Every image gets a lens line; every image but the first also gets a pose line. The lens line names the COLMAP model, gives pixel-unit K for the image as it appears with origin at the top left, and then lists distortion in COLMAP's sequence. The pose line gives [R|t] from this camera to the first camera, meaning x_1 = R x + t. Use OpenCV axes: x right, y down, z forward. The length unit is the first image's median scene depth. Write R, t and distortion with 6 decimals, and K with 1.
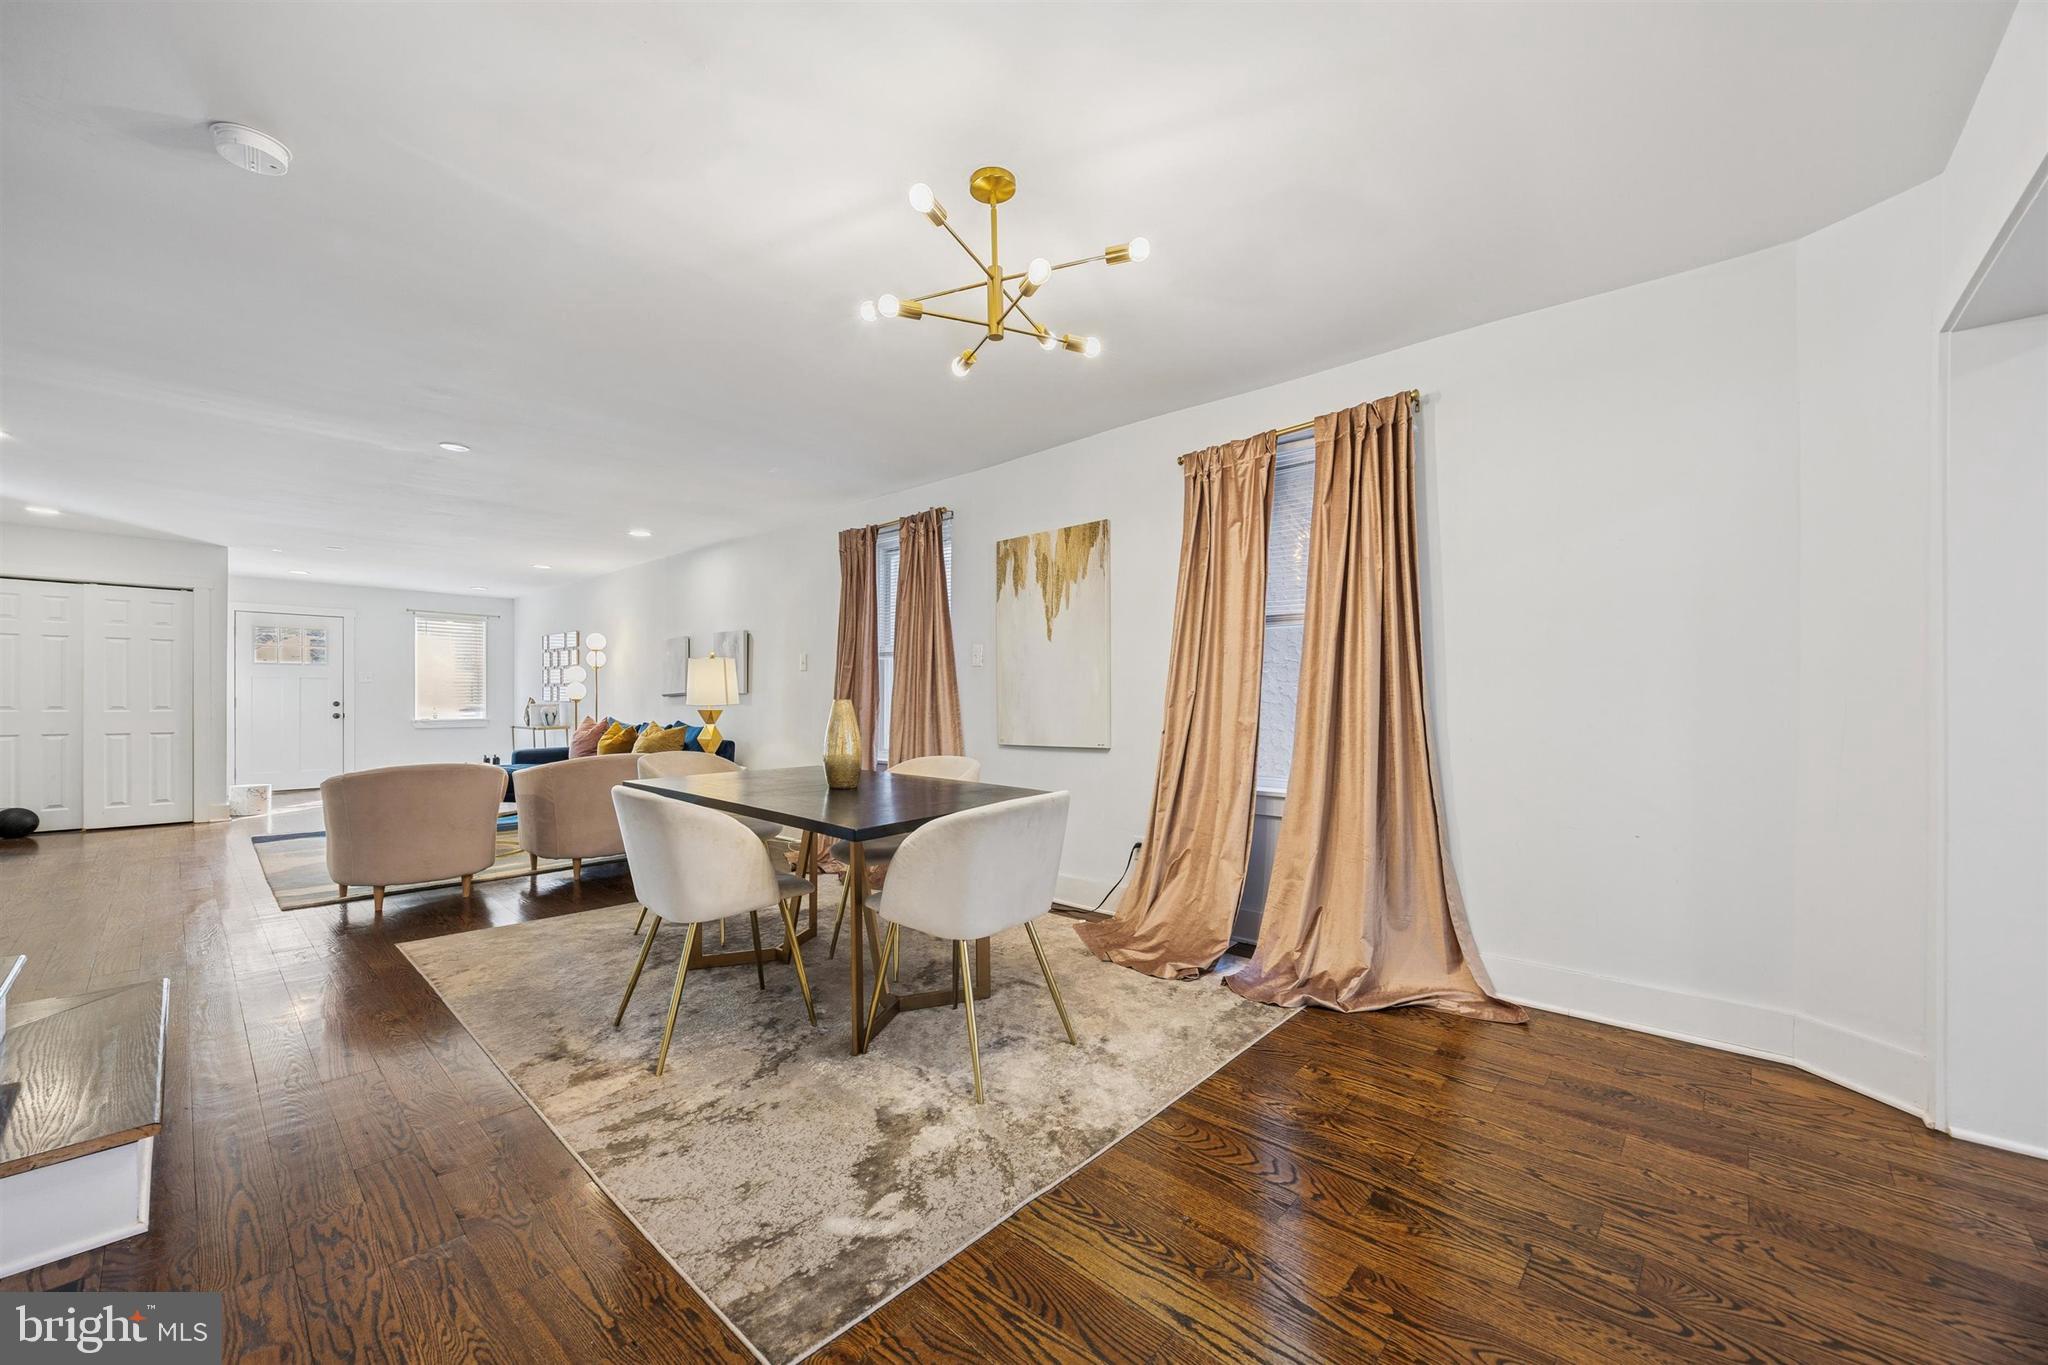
lens RADIAL K [[782.6, 0, 1028.5], [0, 782.6, 696.2], [0, 0, 1]] dist [-0.002073, 0.000044]
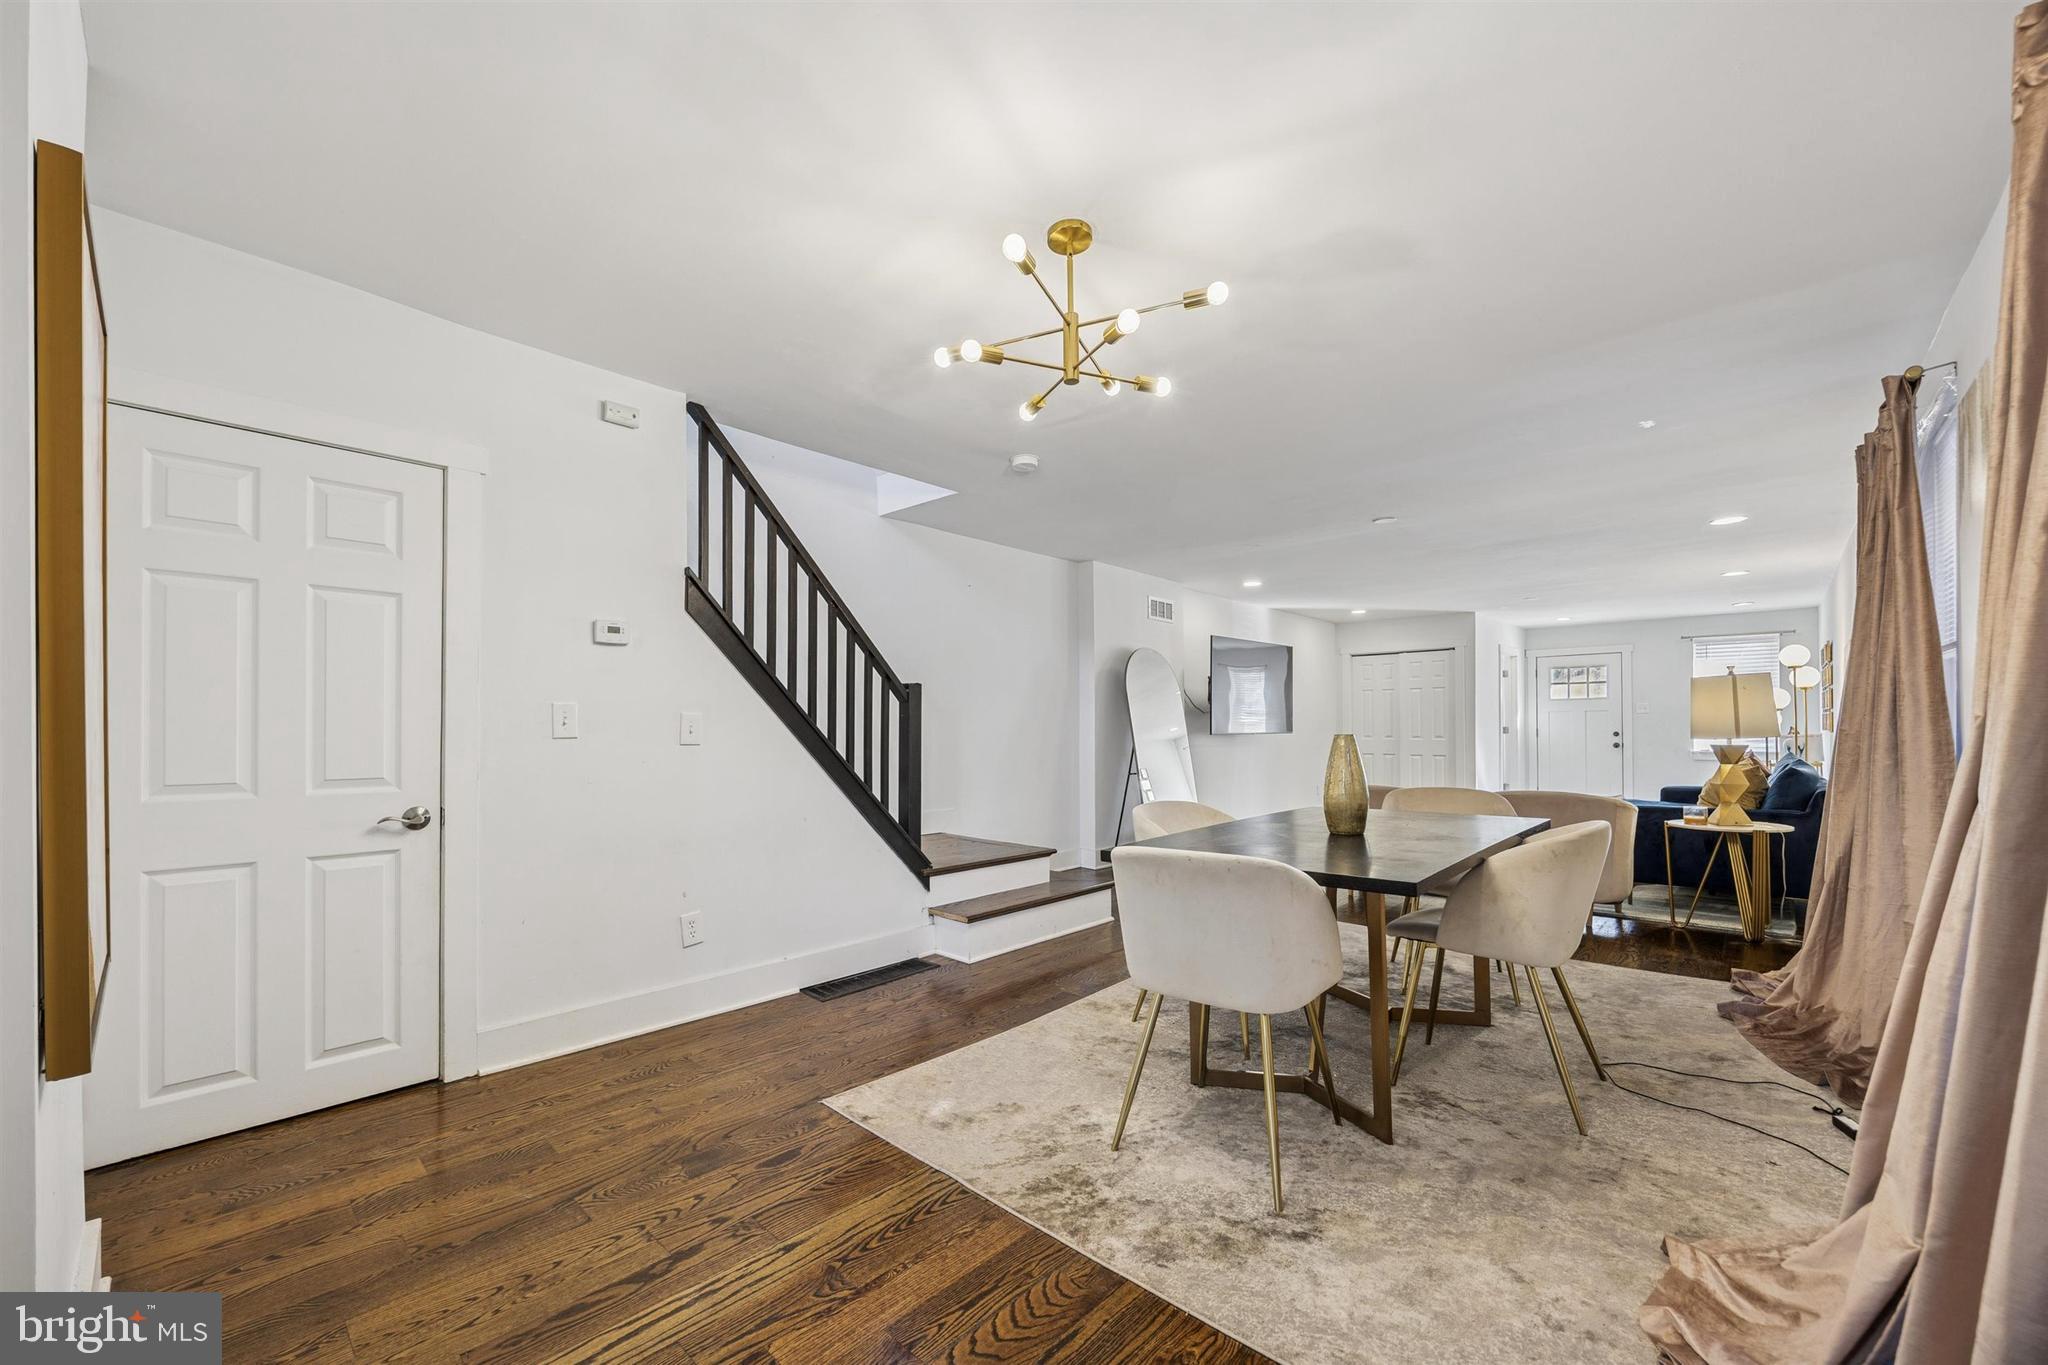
lens RADIAL K [[782.6, 0, 1021.5], [0, 782.6, 724.4], [0, 0, 1]] dist [-0.002073, 0.000044]
pose [[-0.012624, -0.010377, -0.999866, 0.326805], [0.012600, 0.999865, -0.010536, -0.002640], [0.999841, -0.012731, -0.012492, 0.316269]]
